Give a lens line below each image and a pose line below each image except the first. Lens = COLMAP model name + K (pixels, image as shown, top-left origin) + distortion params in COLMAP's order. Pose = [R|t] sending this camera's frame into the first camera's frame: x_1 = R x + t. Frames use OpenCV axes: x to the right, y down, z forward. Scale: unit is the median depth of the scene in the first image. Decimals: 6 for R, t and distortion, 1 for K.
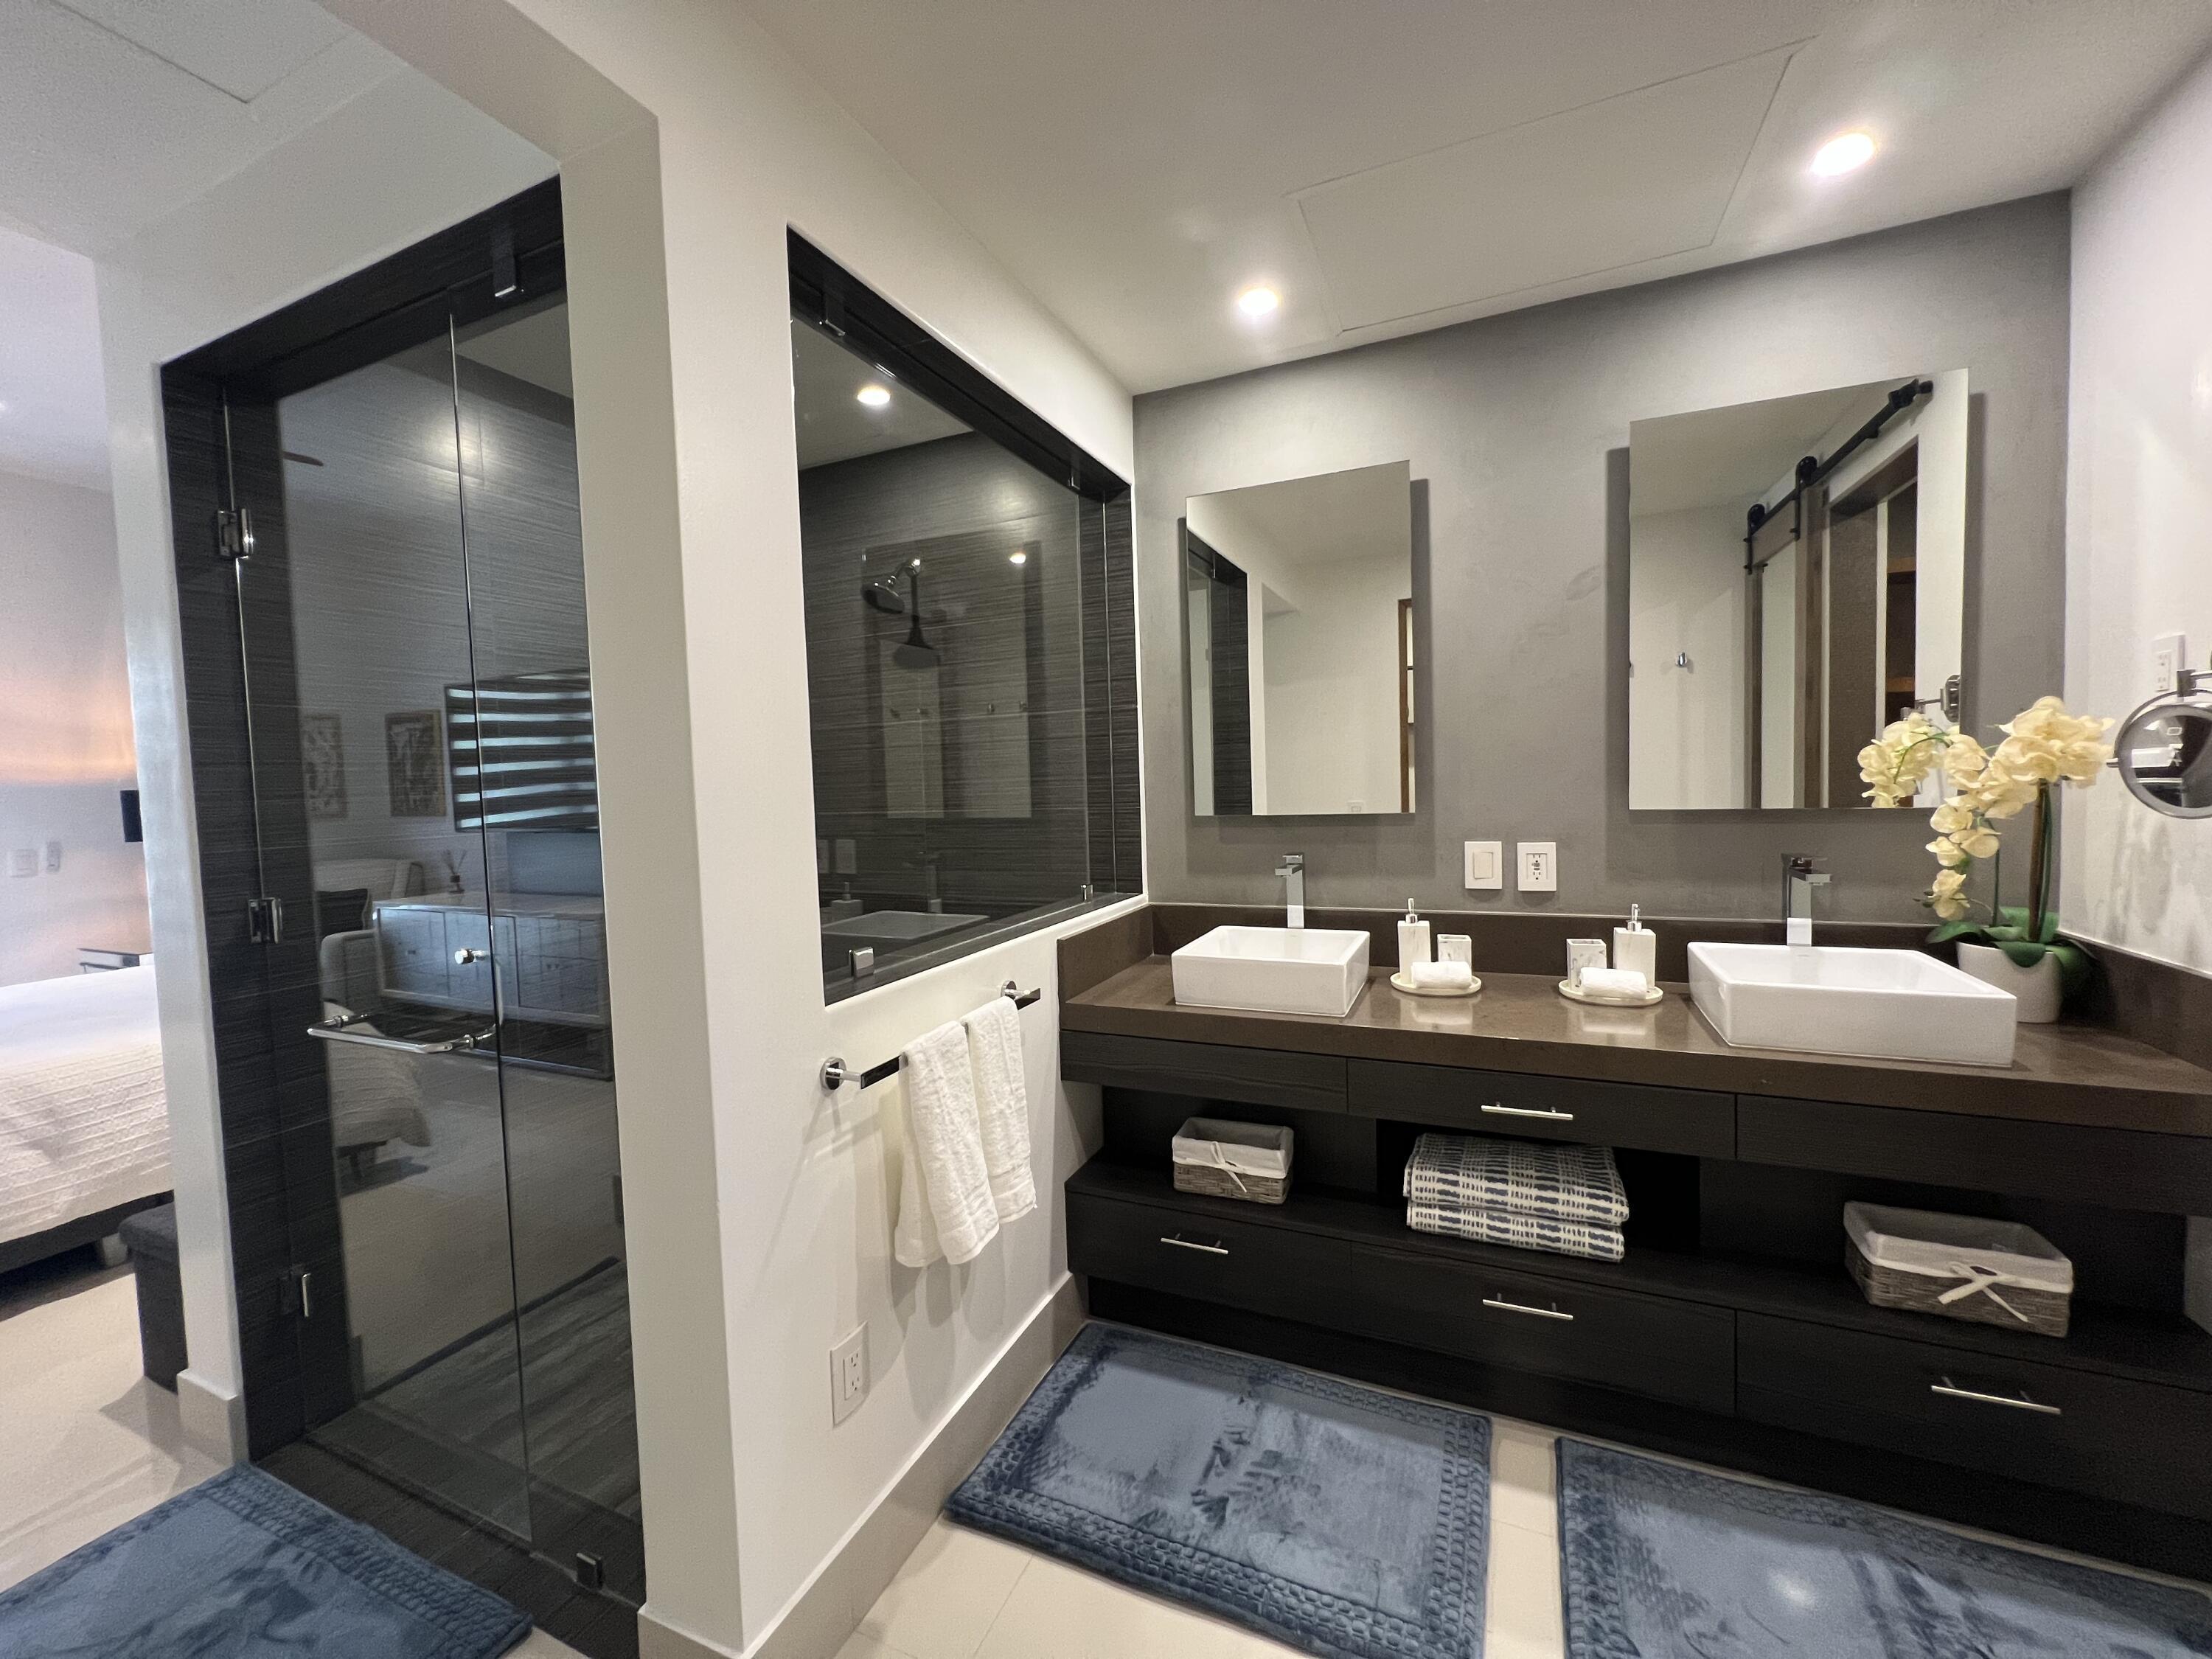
lens RADIAL K [[886.1, 0, 1104.8], [0, 886.1, 825.8], [0, 0, 1]] dist [-0.001005, 0.000447]
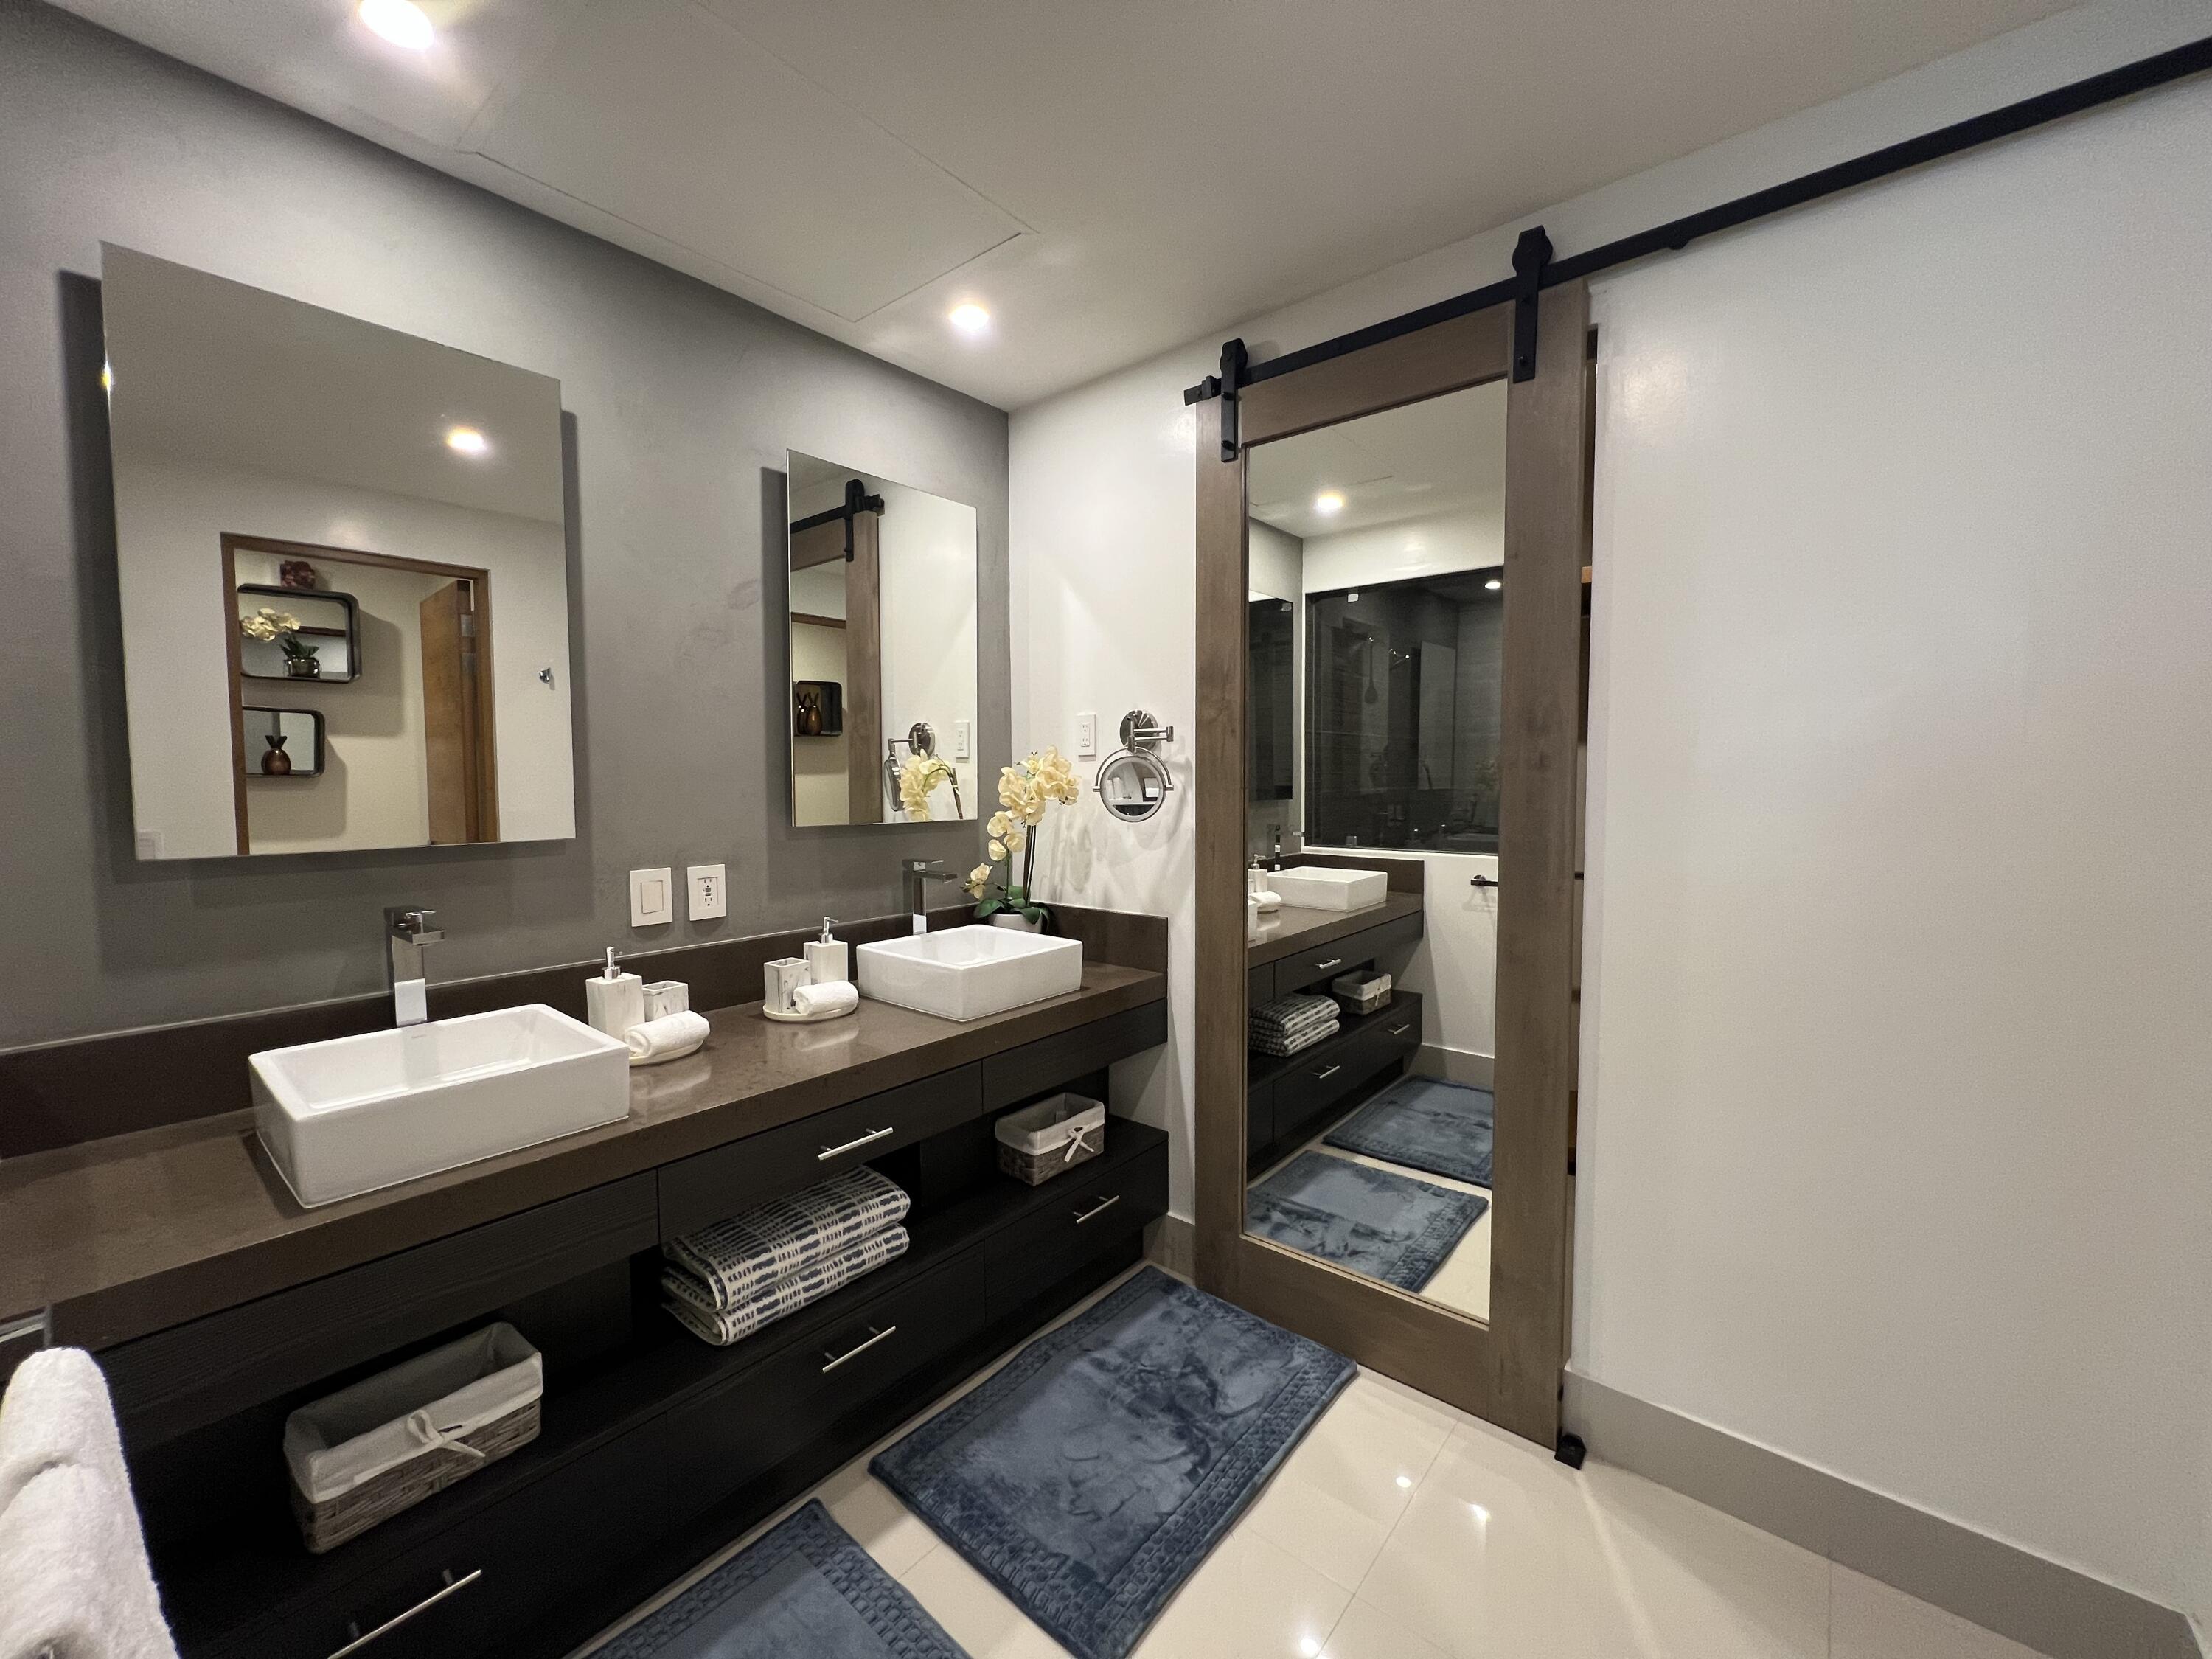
lens RADIAL K [[886.1, 0, 1103.6], [0, 886.1, 823.6], [0, 0, 1]] dist [-0.001005, 0.000447]
pose [[0.275397, -0.021263, 0.961095, -0.345269], [0.044640, 0.998960, 0.009309, -0.018460], [-0.960294, 0.040340, 0.276060, 0.439475]]
